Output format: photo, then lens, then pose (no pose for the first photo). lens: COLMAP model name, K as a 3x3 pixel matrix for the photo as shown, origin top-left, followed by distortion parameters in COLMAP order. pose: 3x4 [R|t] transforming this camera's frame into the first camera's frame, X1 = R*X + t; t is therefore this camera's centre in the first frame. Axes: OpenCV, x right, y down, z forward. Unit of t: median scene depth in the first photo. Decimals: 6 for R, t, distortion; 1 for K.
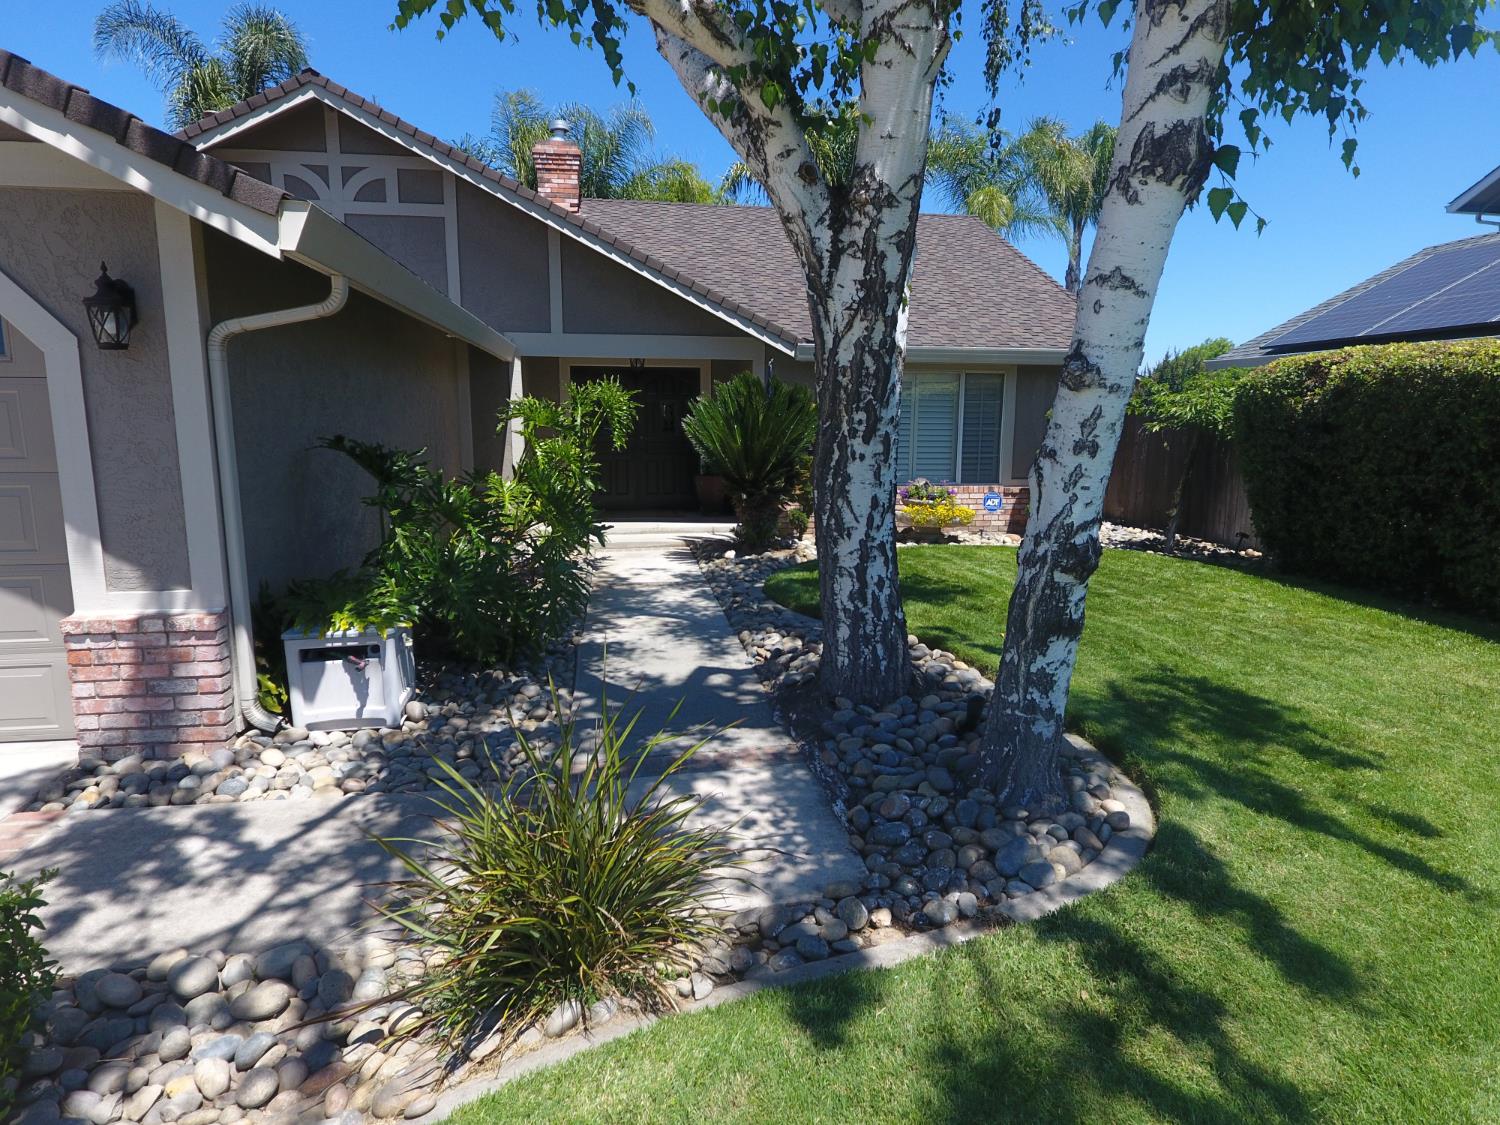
lens RADIAL K [[879.9, 0, 759.6], [0, 879.9, 562.0], [0, 0, 1]] dist [-0.009254, -0.002052]
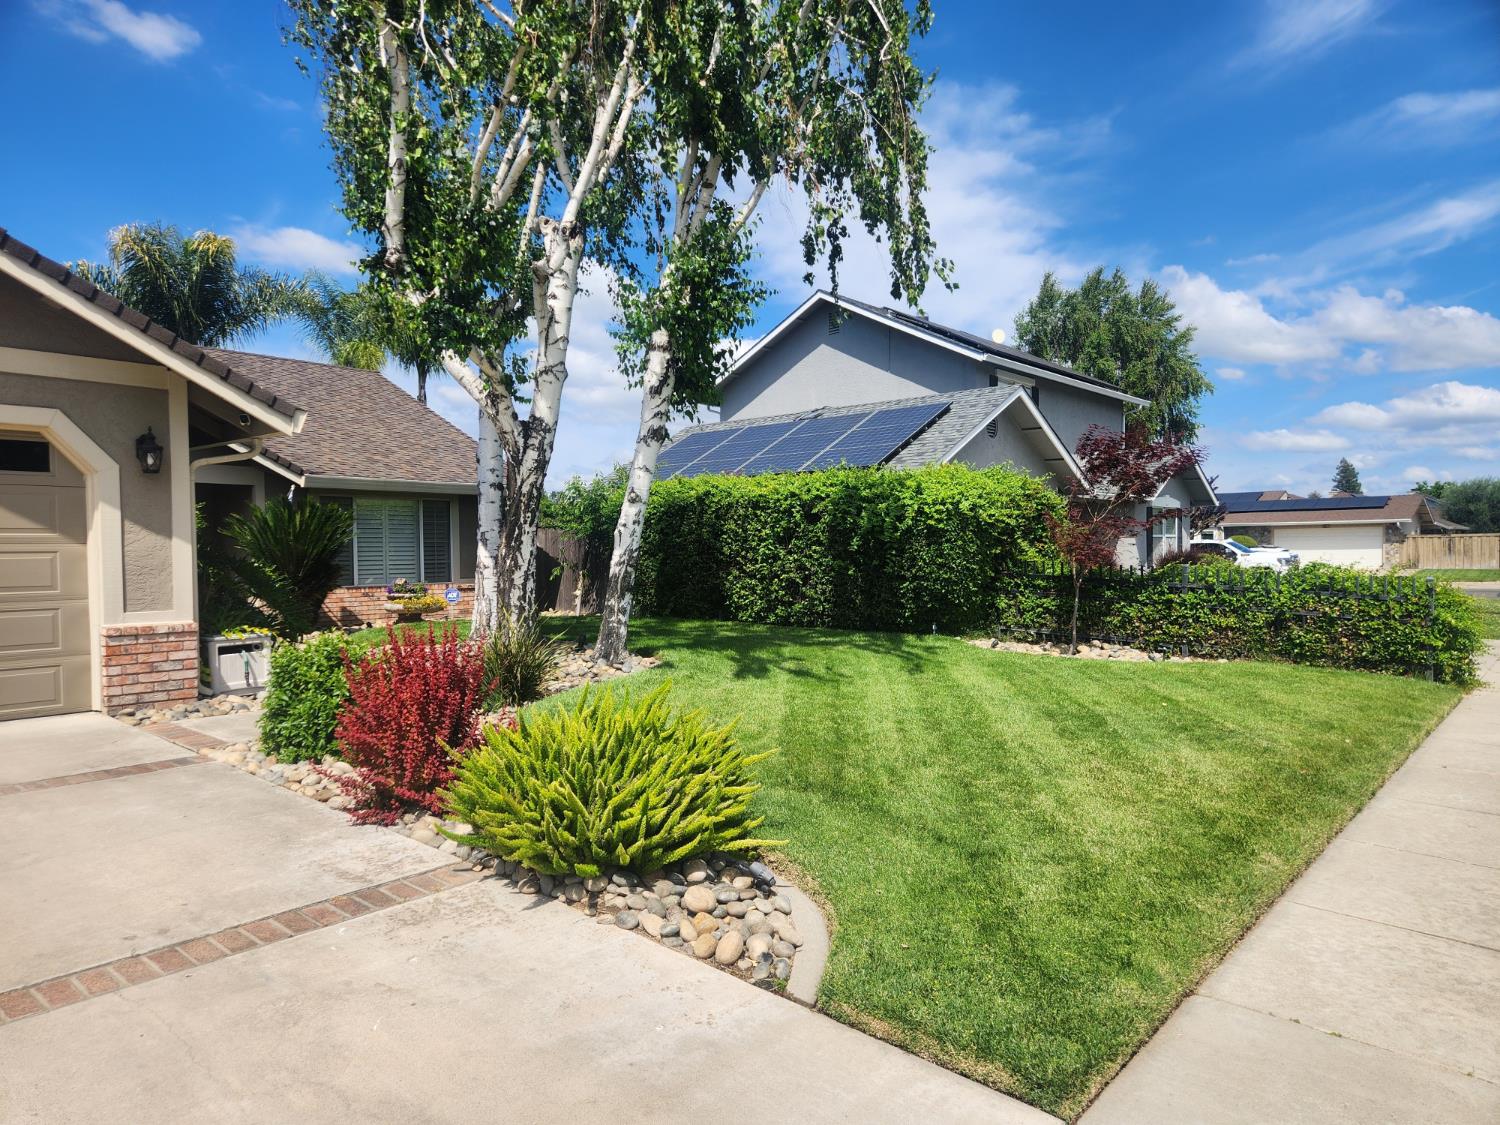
lens RADIAL K [[998.6, 0, 740.7], [0, 998.6, 573.9], [0, 0, 1]] dist [0.077654, -0.064302]
pose [[0.762484, -0.028733, 0.646369, -0.582836], [0.121232, 0.987664, -0.099105, 0.157870], [-0.635548, 0.153926, 0.756561, -0.659544]]
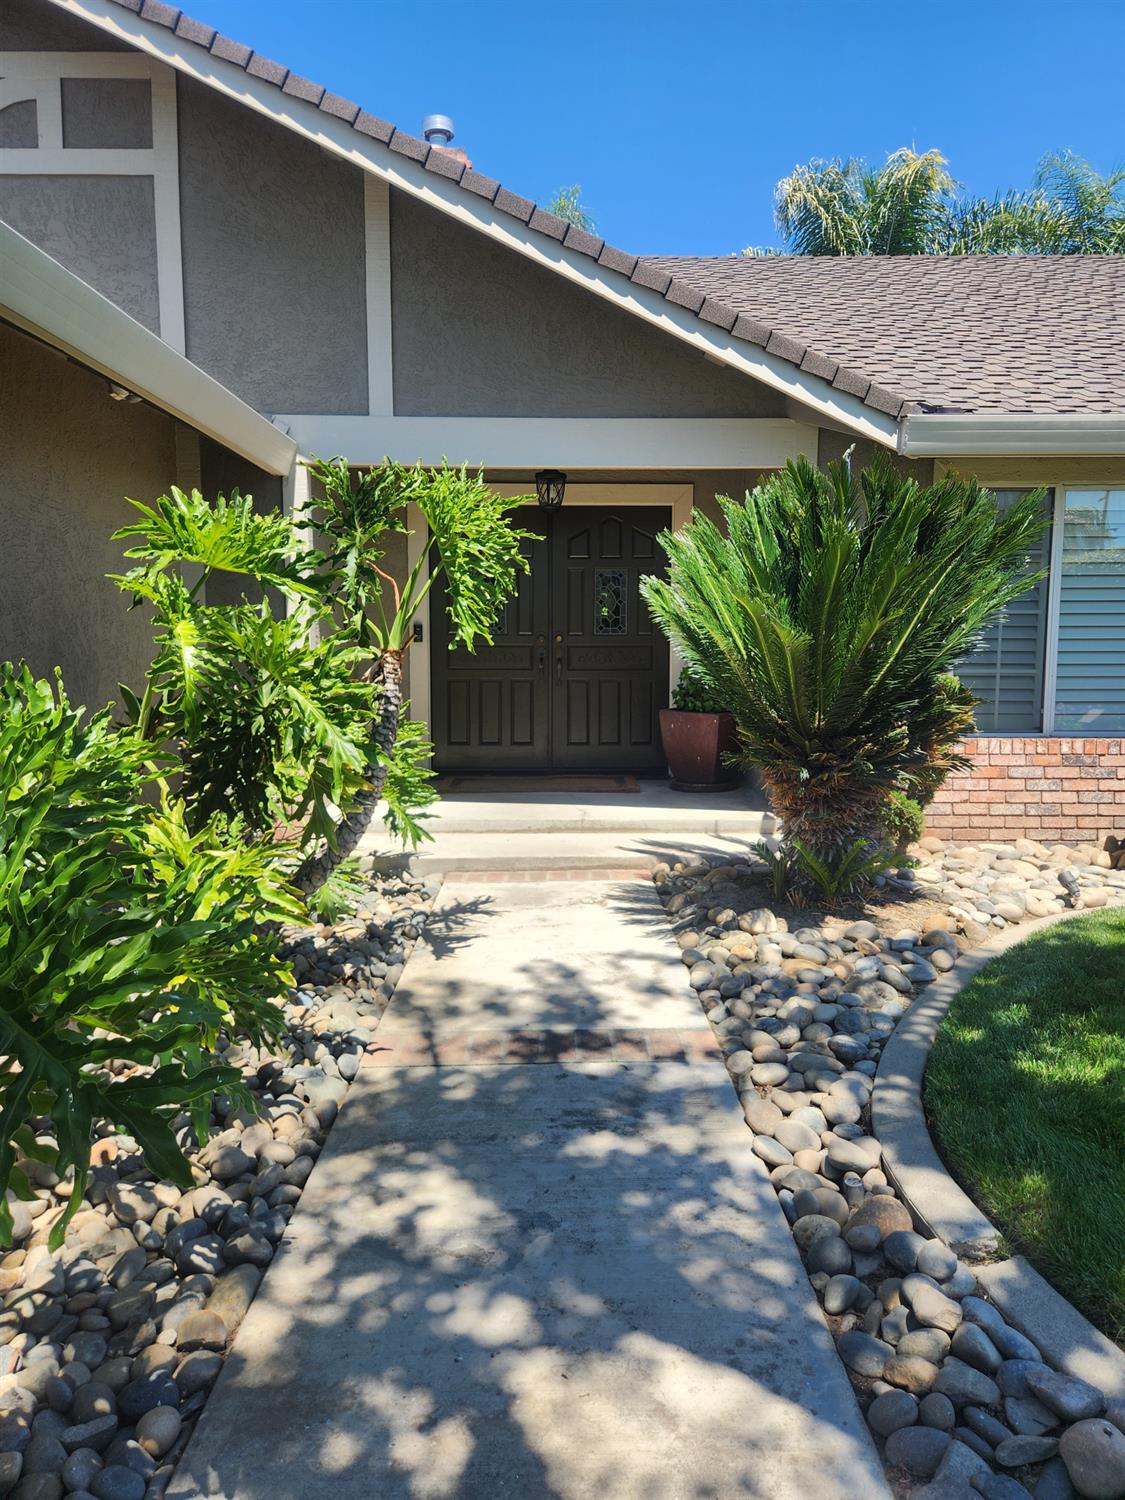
lens RADIAL K [[998.6, 0, 568.5], [0, 998.6, 721.1], [0, 0, 1]] dist [0.077654, -0.064302]
pose [[0.989505, 0.009420, -0.144194, -0.067511], [-0.020512, 0.996925, -0.075628, -0.076256], [0.143038, 0.077792, 0.986655, 0.678688]]
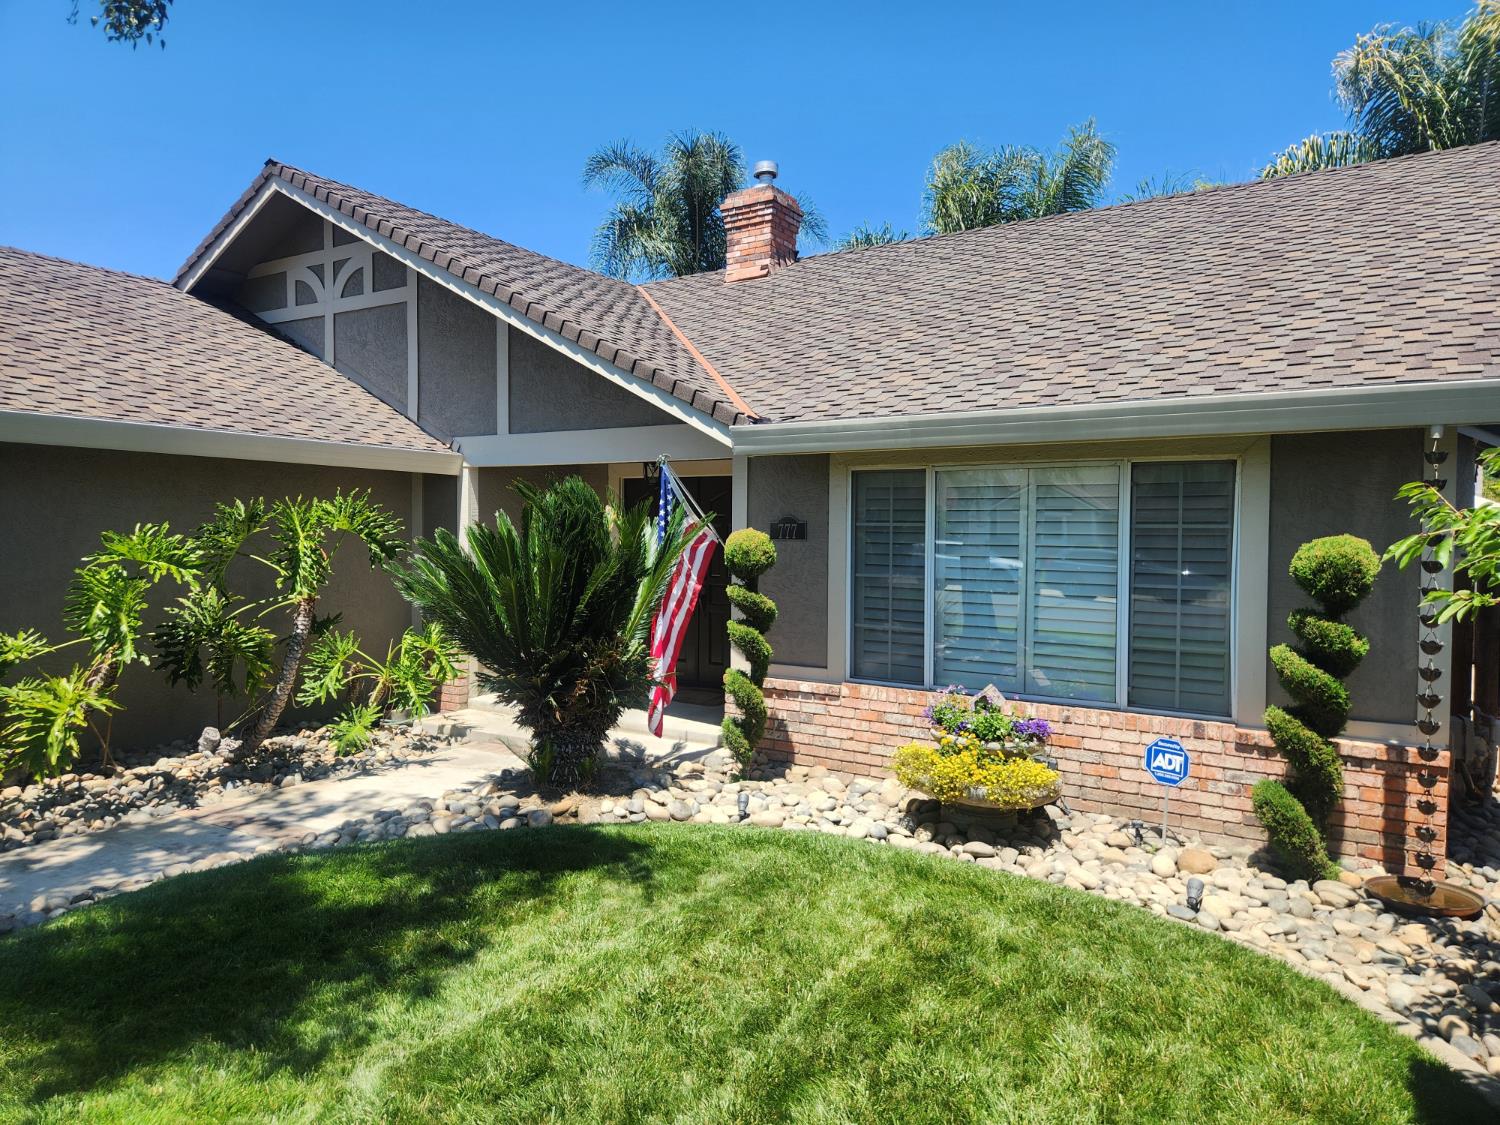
lens RADIAL K [[998.6, 0, 729.5], [0, 998.6, 555.1], [0, 0, 1]] dist [0.077654, -0.064302]
pose [[0.738316, 0.017451, -0.674229, 0.656529], [-0.118259, 0.987528, -0.103939, -0.136891], [0.664007, 0.156474, 0.731171, 0.747090]]
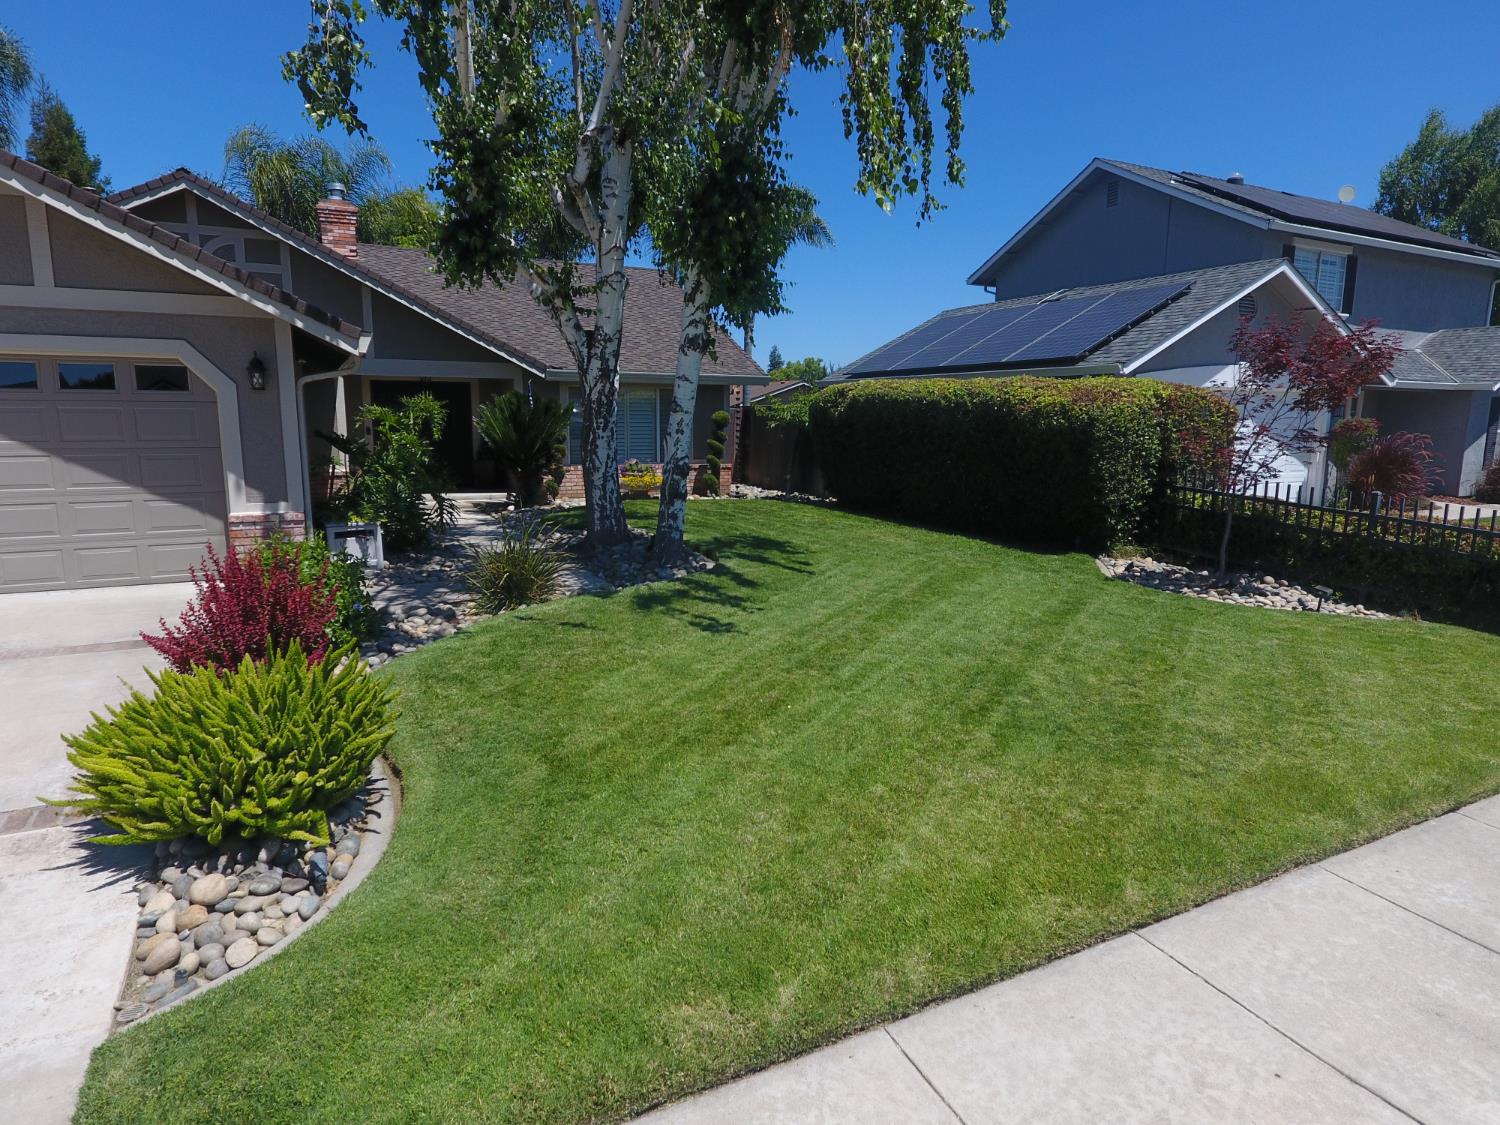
lens RADIAL K [[879.9, 0, 760.1], [0, 879.9, 561.4], [0, 0, 1]] dist [-0.009254, -0.002052]
pose [[0.950679, -0.048589, 0.306348, -0.117358], [0.048084, 0.998801, 0.009199, 0.112788], [-0.306427, 0.005985, 0.951875, -0.734722]]
